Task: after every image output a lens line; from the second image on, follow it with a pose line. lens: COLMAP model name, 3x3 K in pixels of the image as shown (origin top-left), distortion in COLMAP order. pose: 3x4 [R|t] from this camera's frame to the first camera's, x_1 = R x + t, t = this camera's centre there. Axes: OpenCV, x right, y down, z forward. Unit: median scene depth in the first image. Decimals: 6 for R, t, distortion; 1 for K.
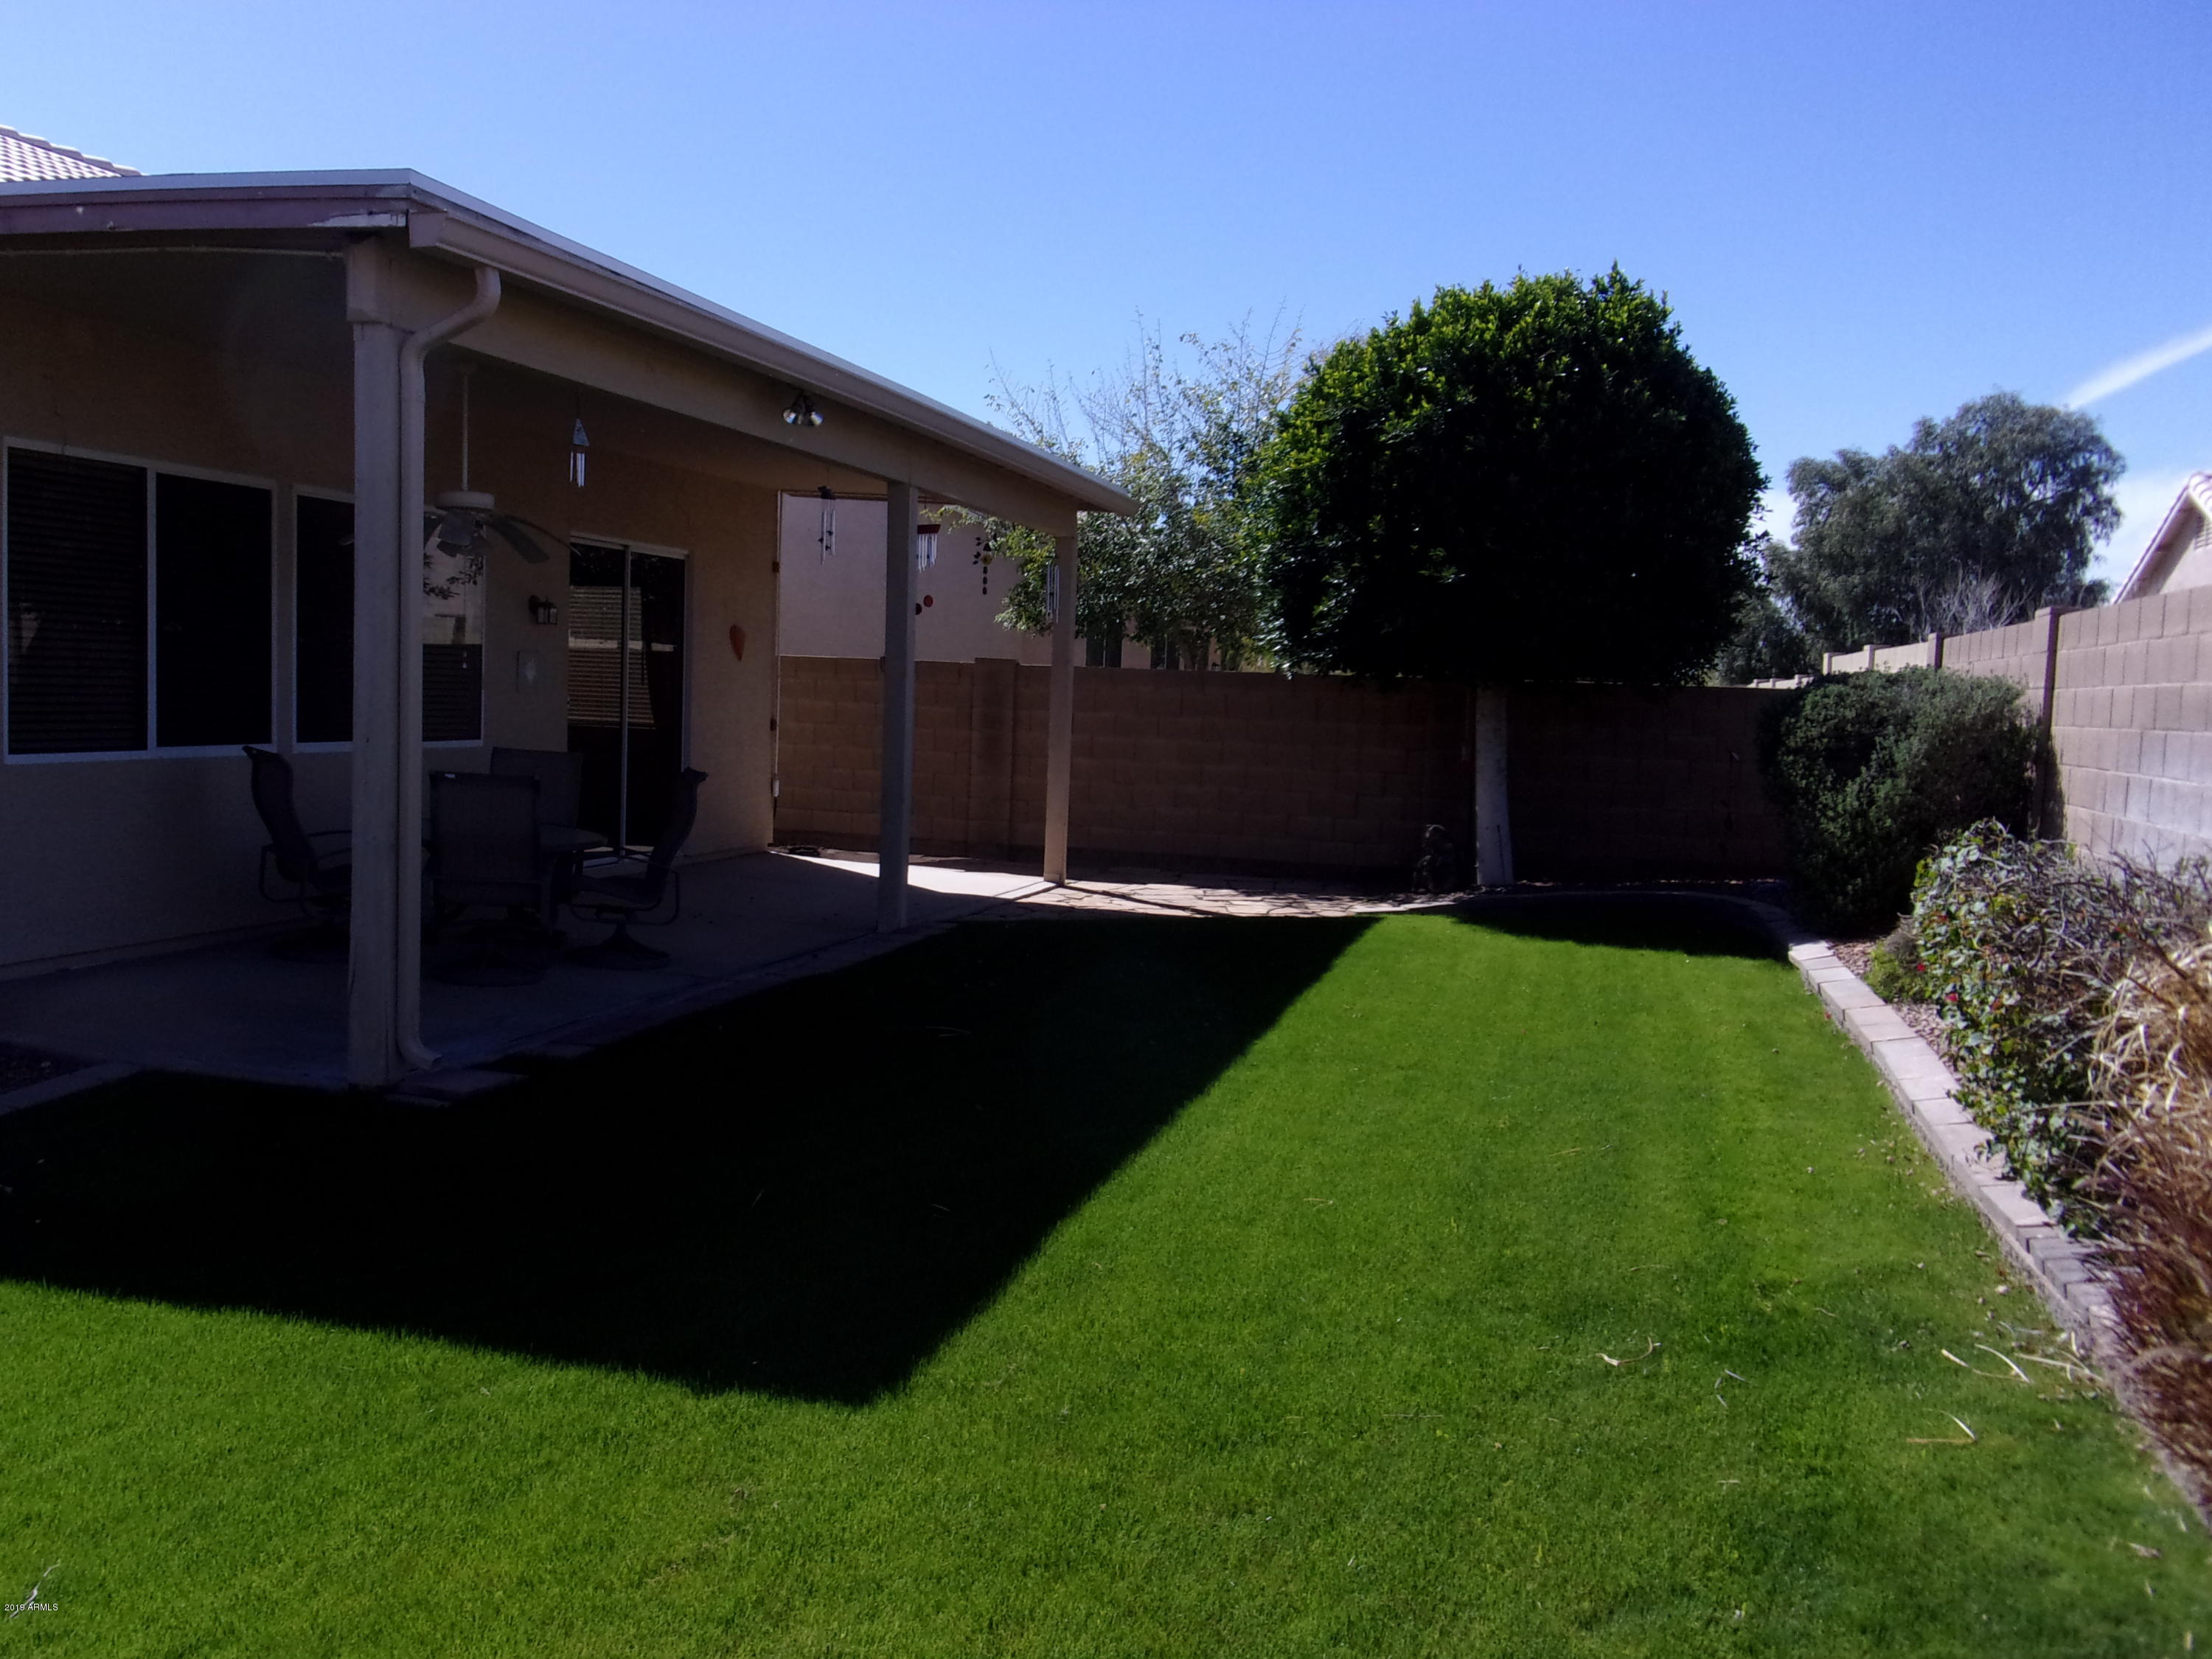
lens RADIAL K [[1865.6, 0, 1066.0], [0, 1865.6, 835.9], [0, 0, 1]] dist [0.004251, -0.008475]
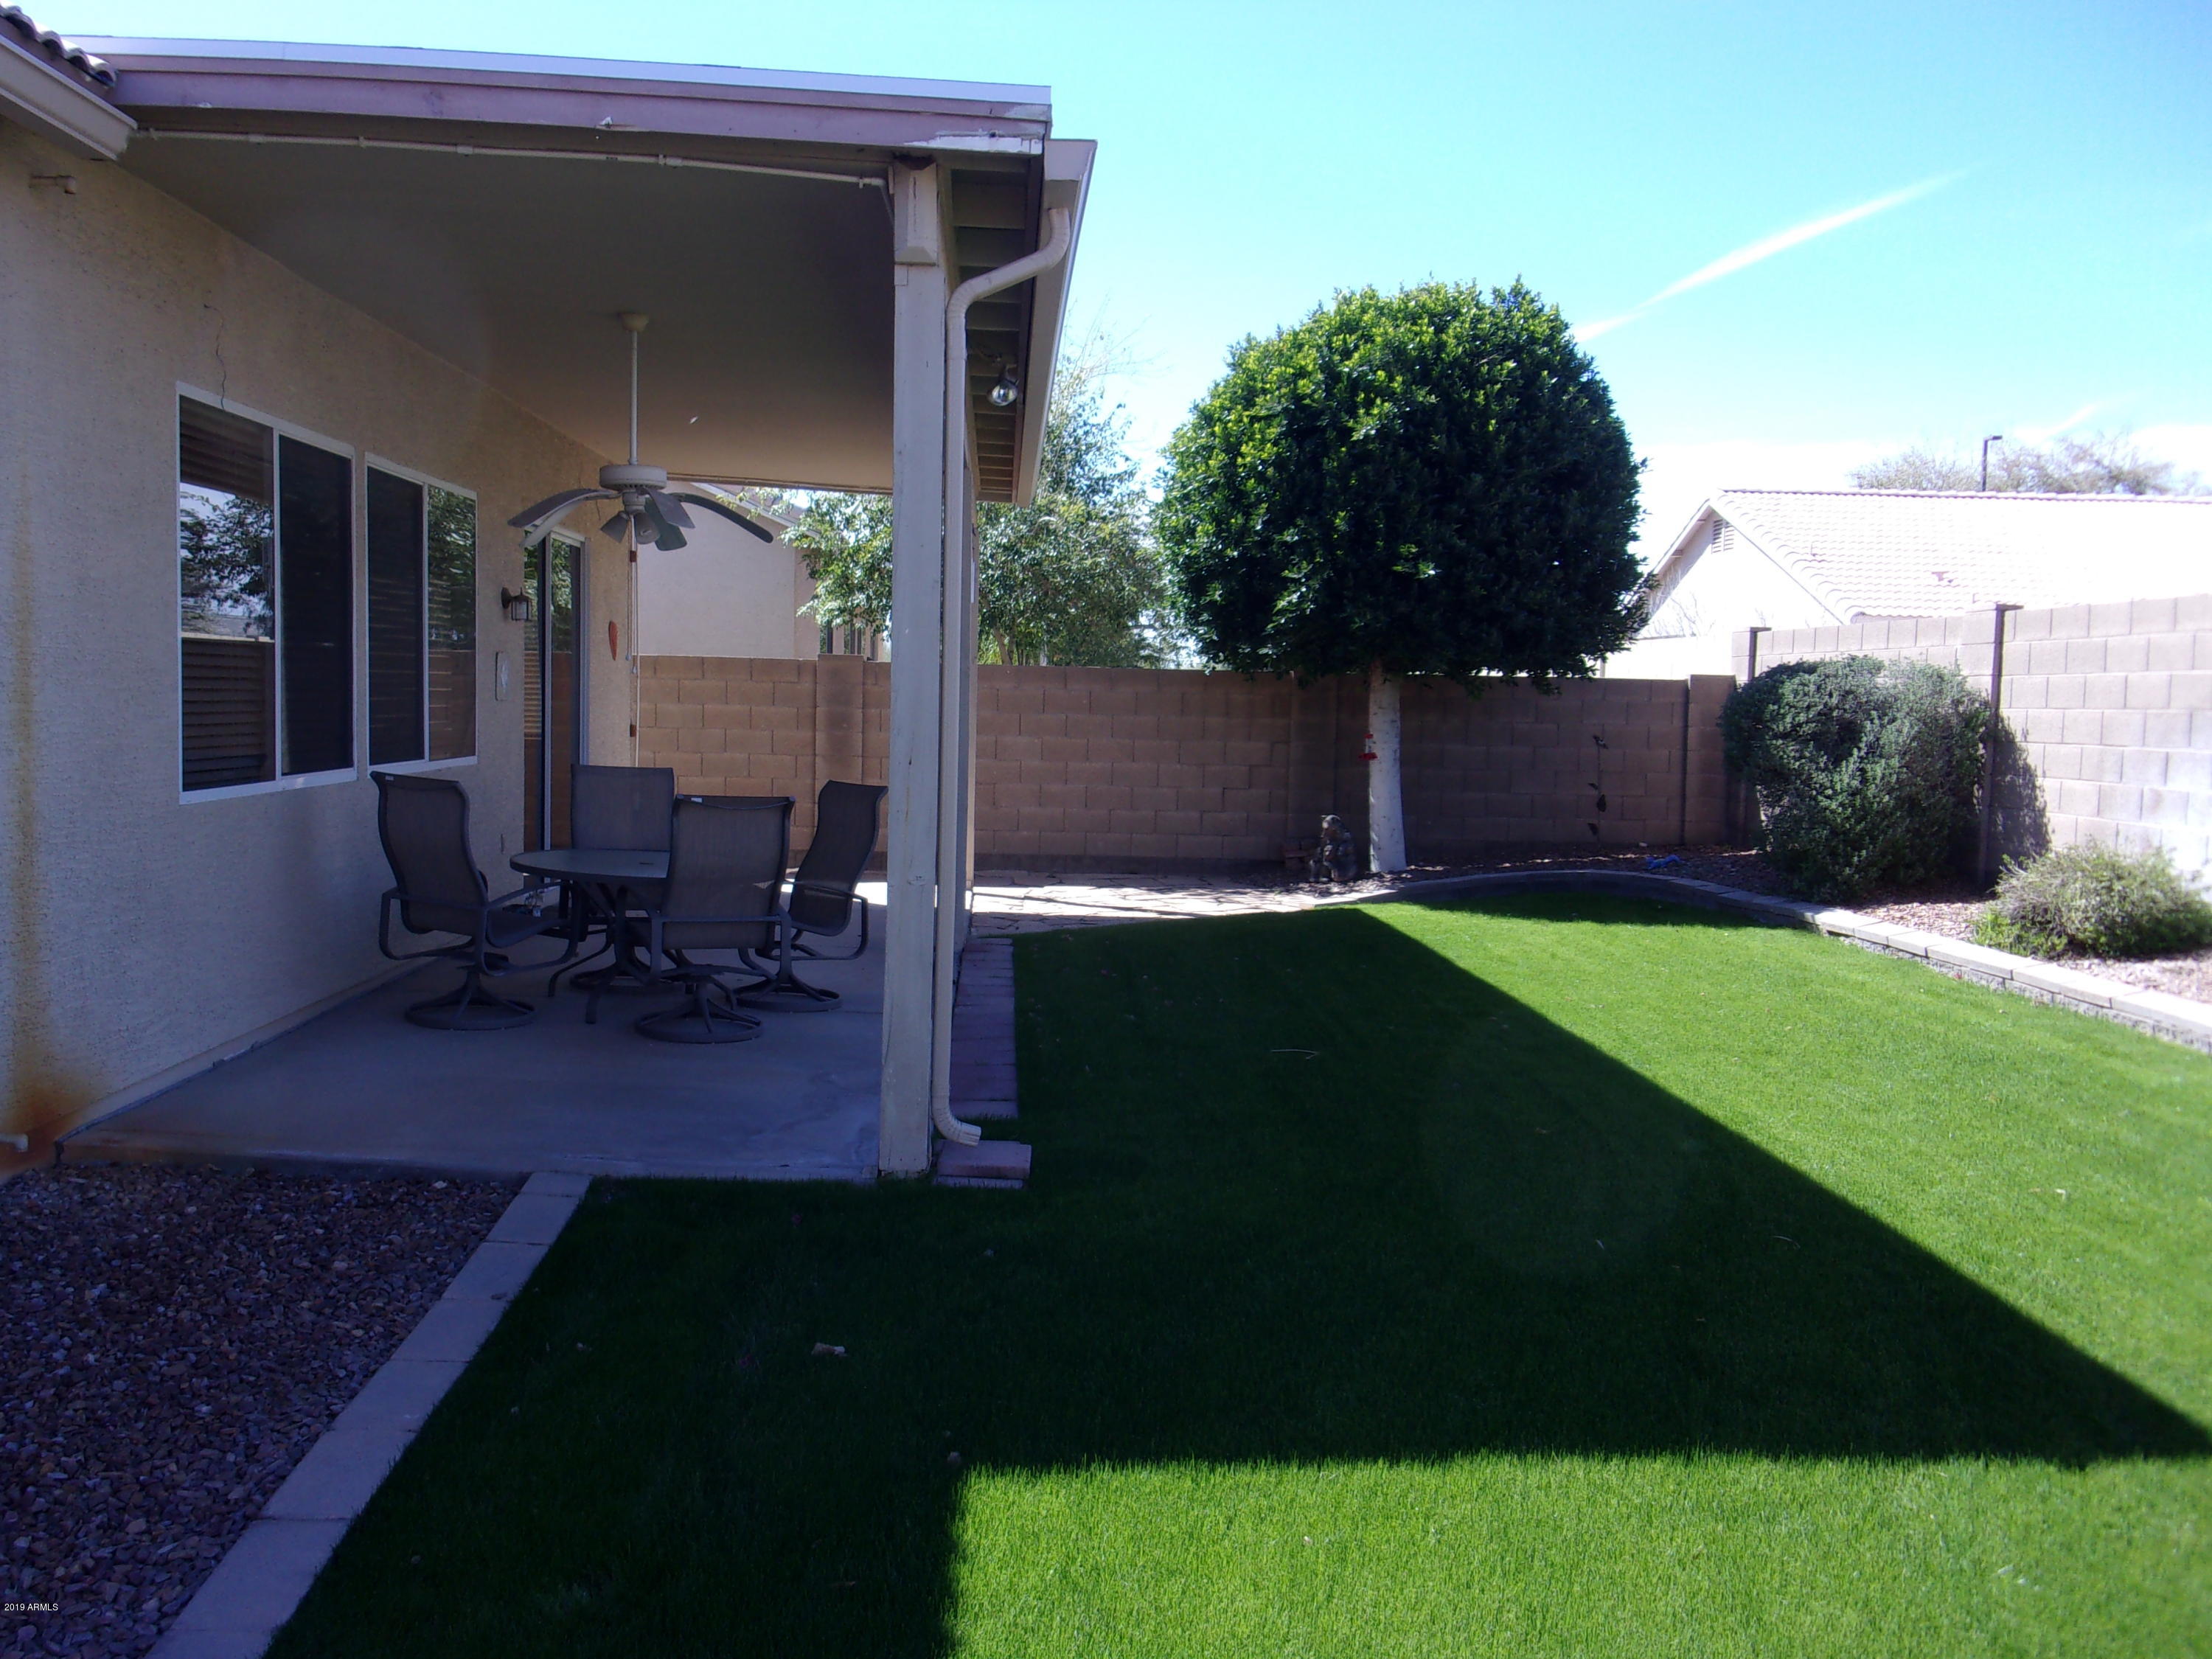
lens RADIAL K [[1855.9, 0, 1106.0], [0, 1855.9, 829.5], [0, 0, 1]] dist [-0.004614, 0.000608]
pose [[0.945543, -0.038055, 0.323265, -0.293145], [0.037658, 0.999263, 0.007485, -0.012175], [-0.323311, 0.005096, 0.946279, 0.093606]]
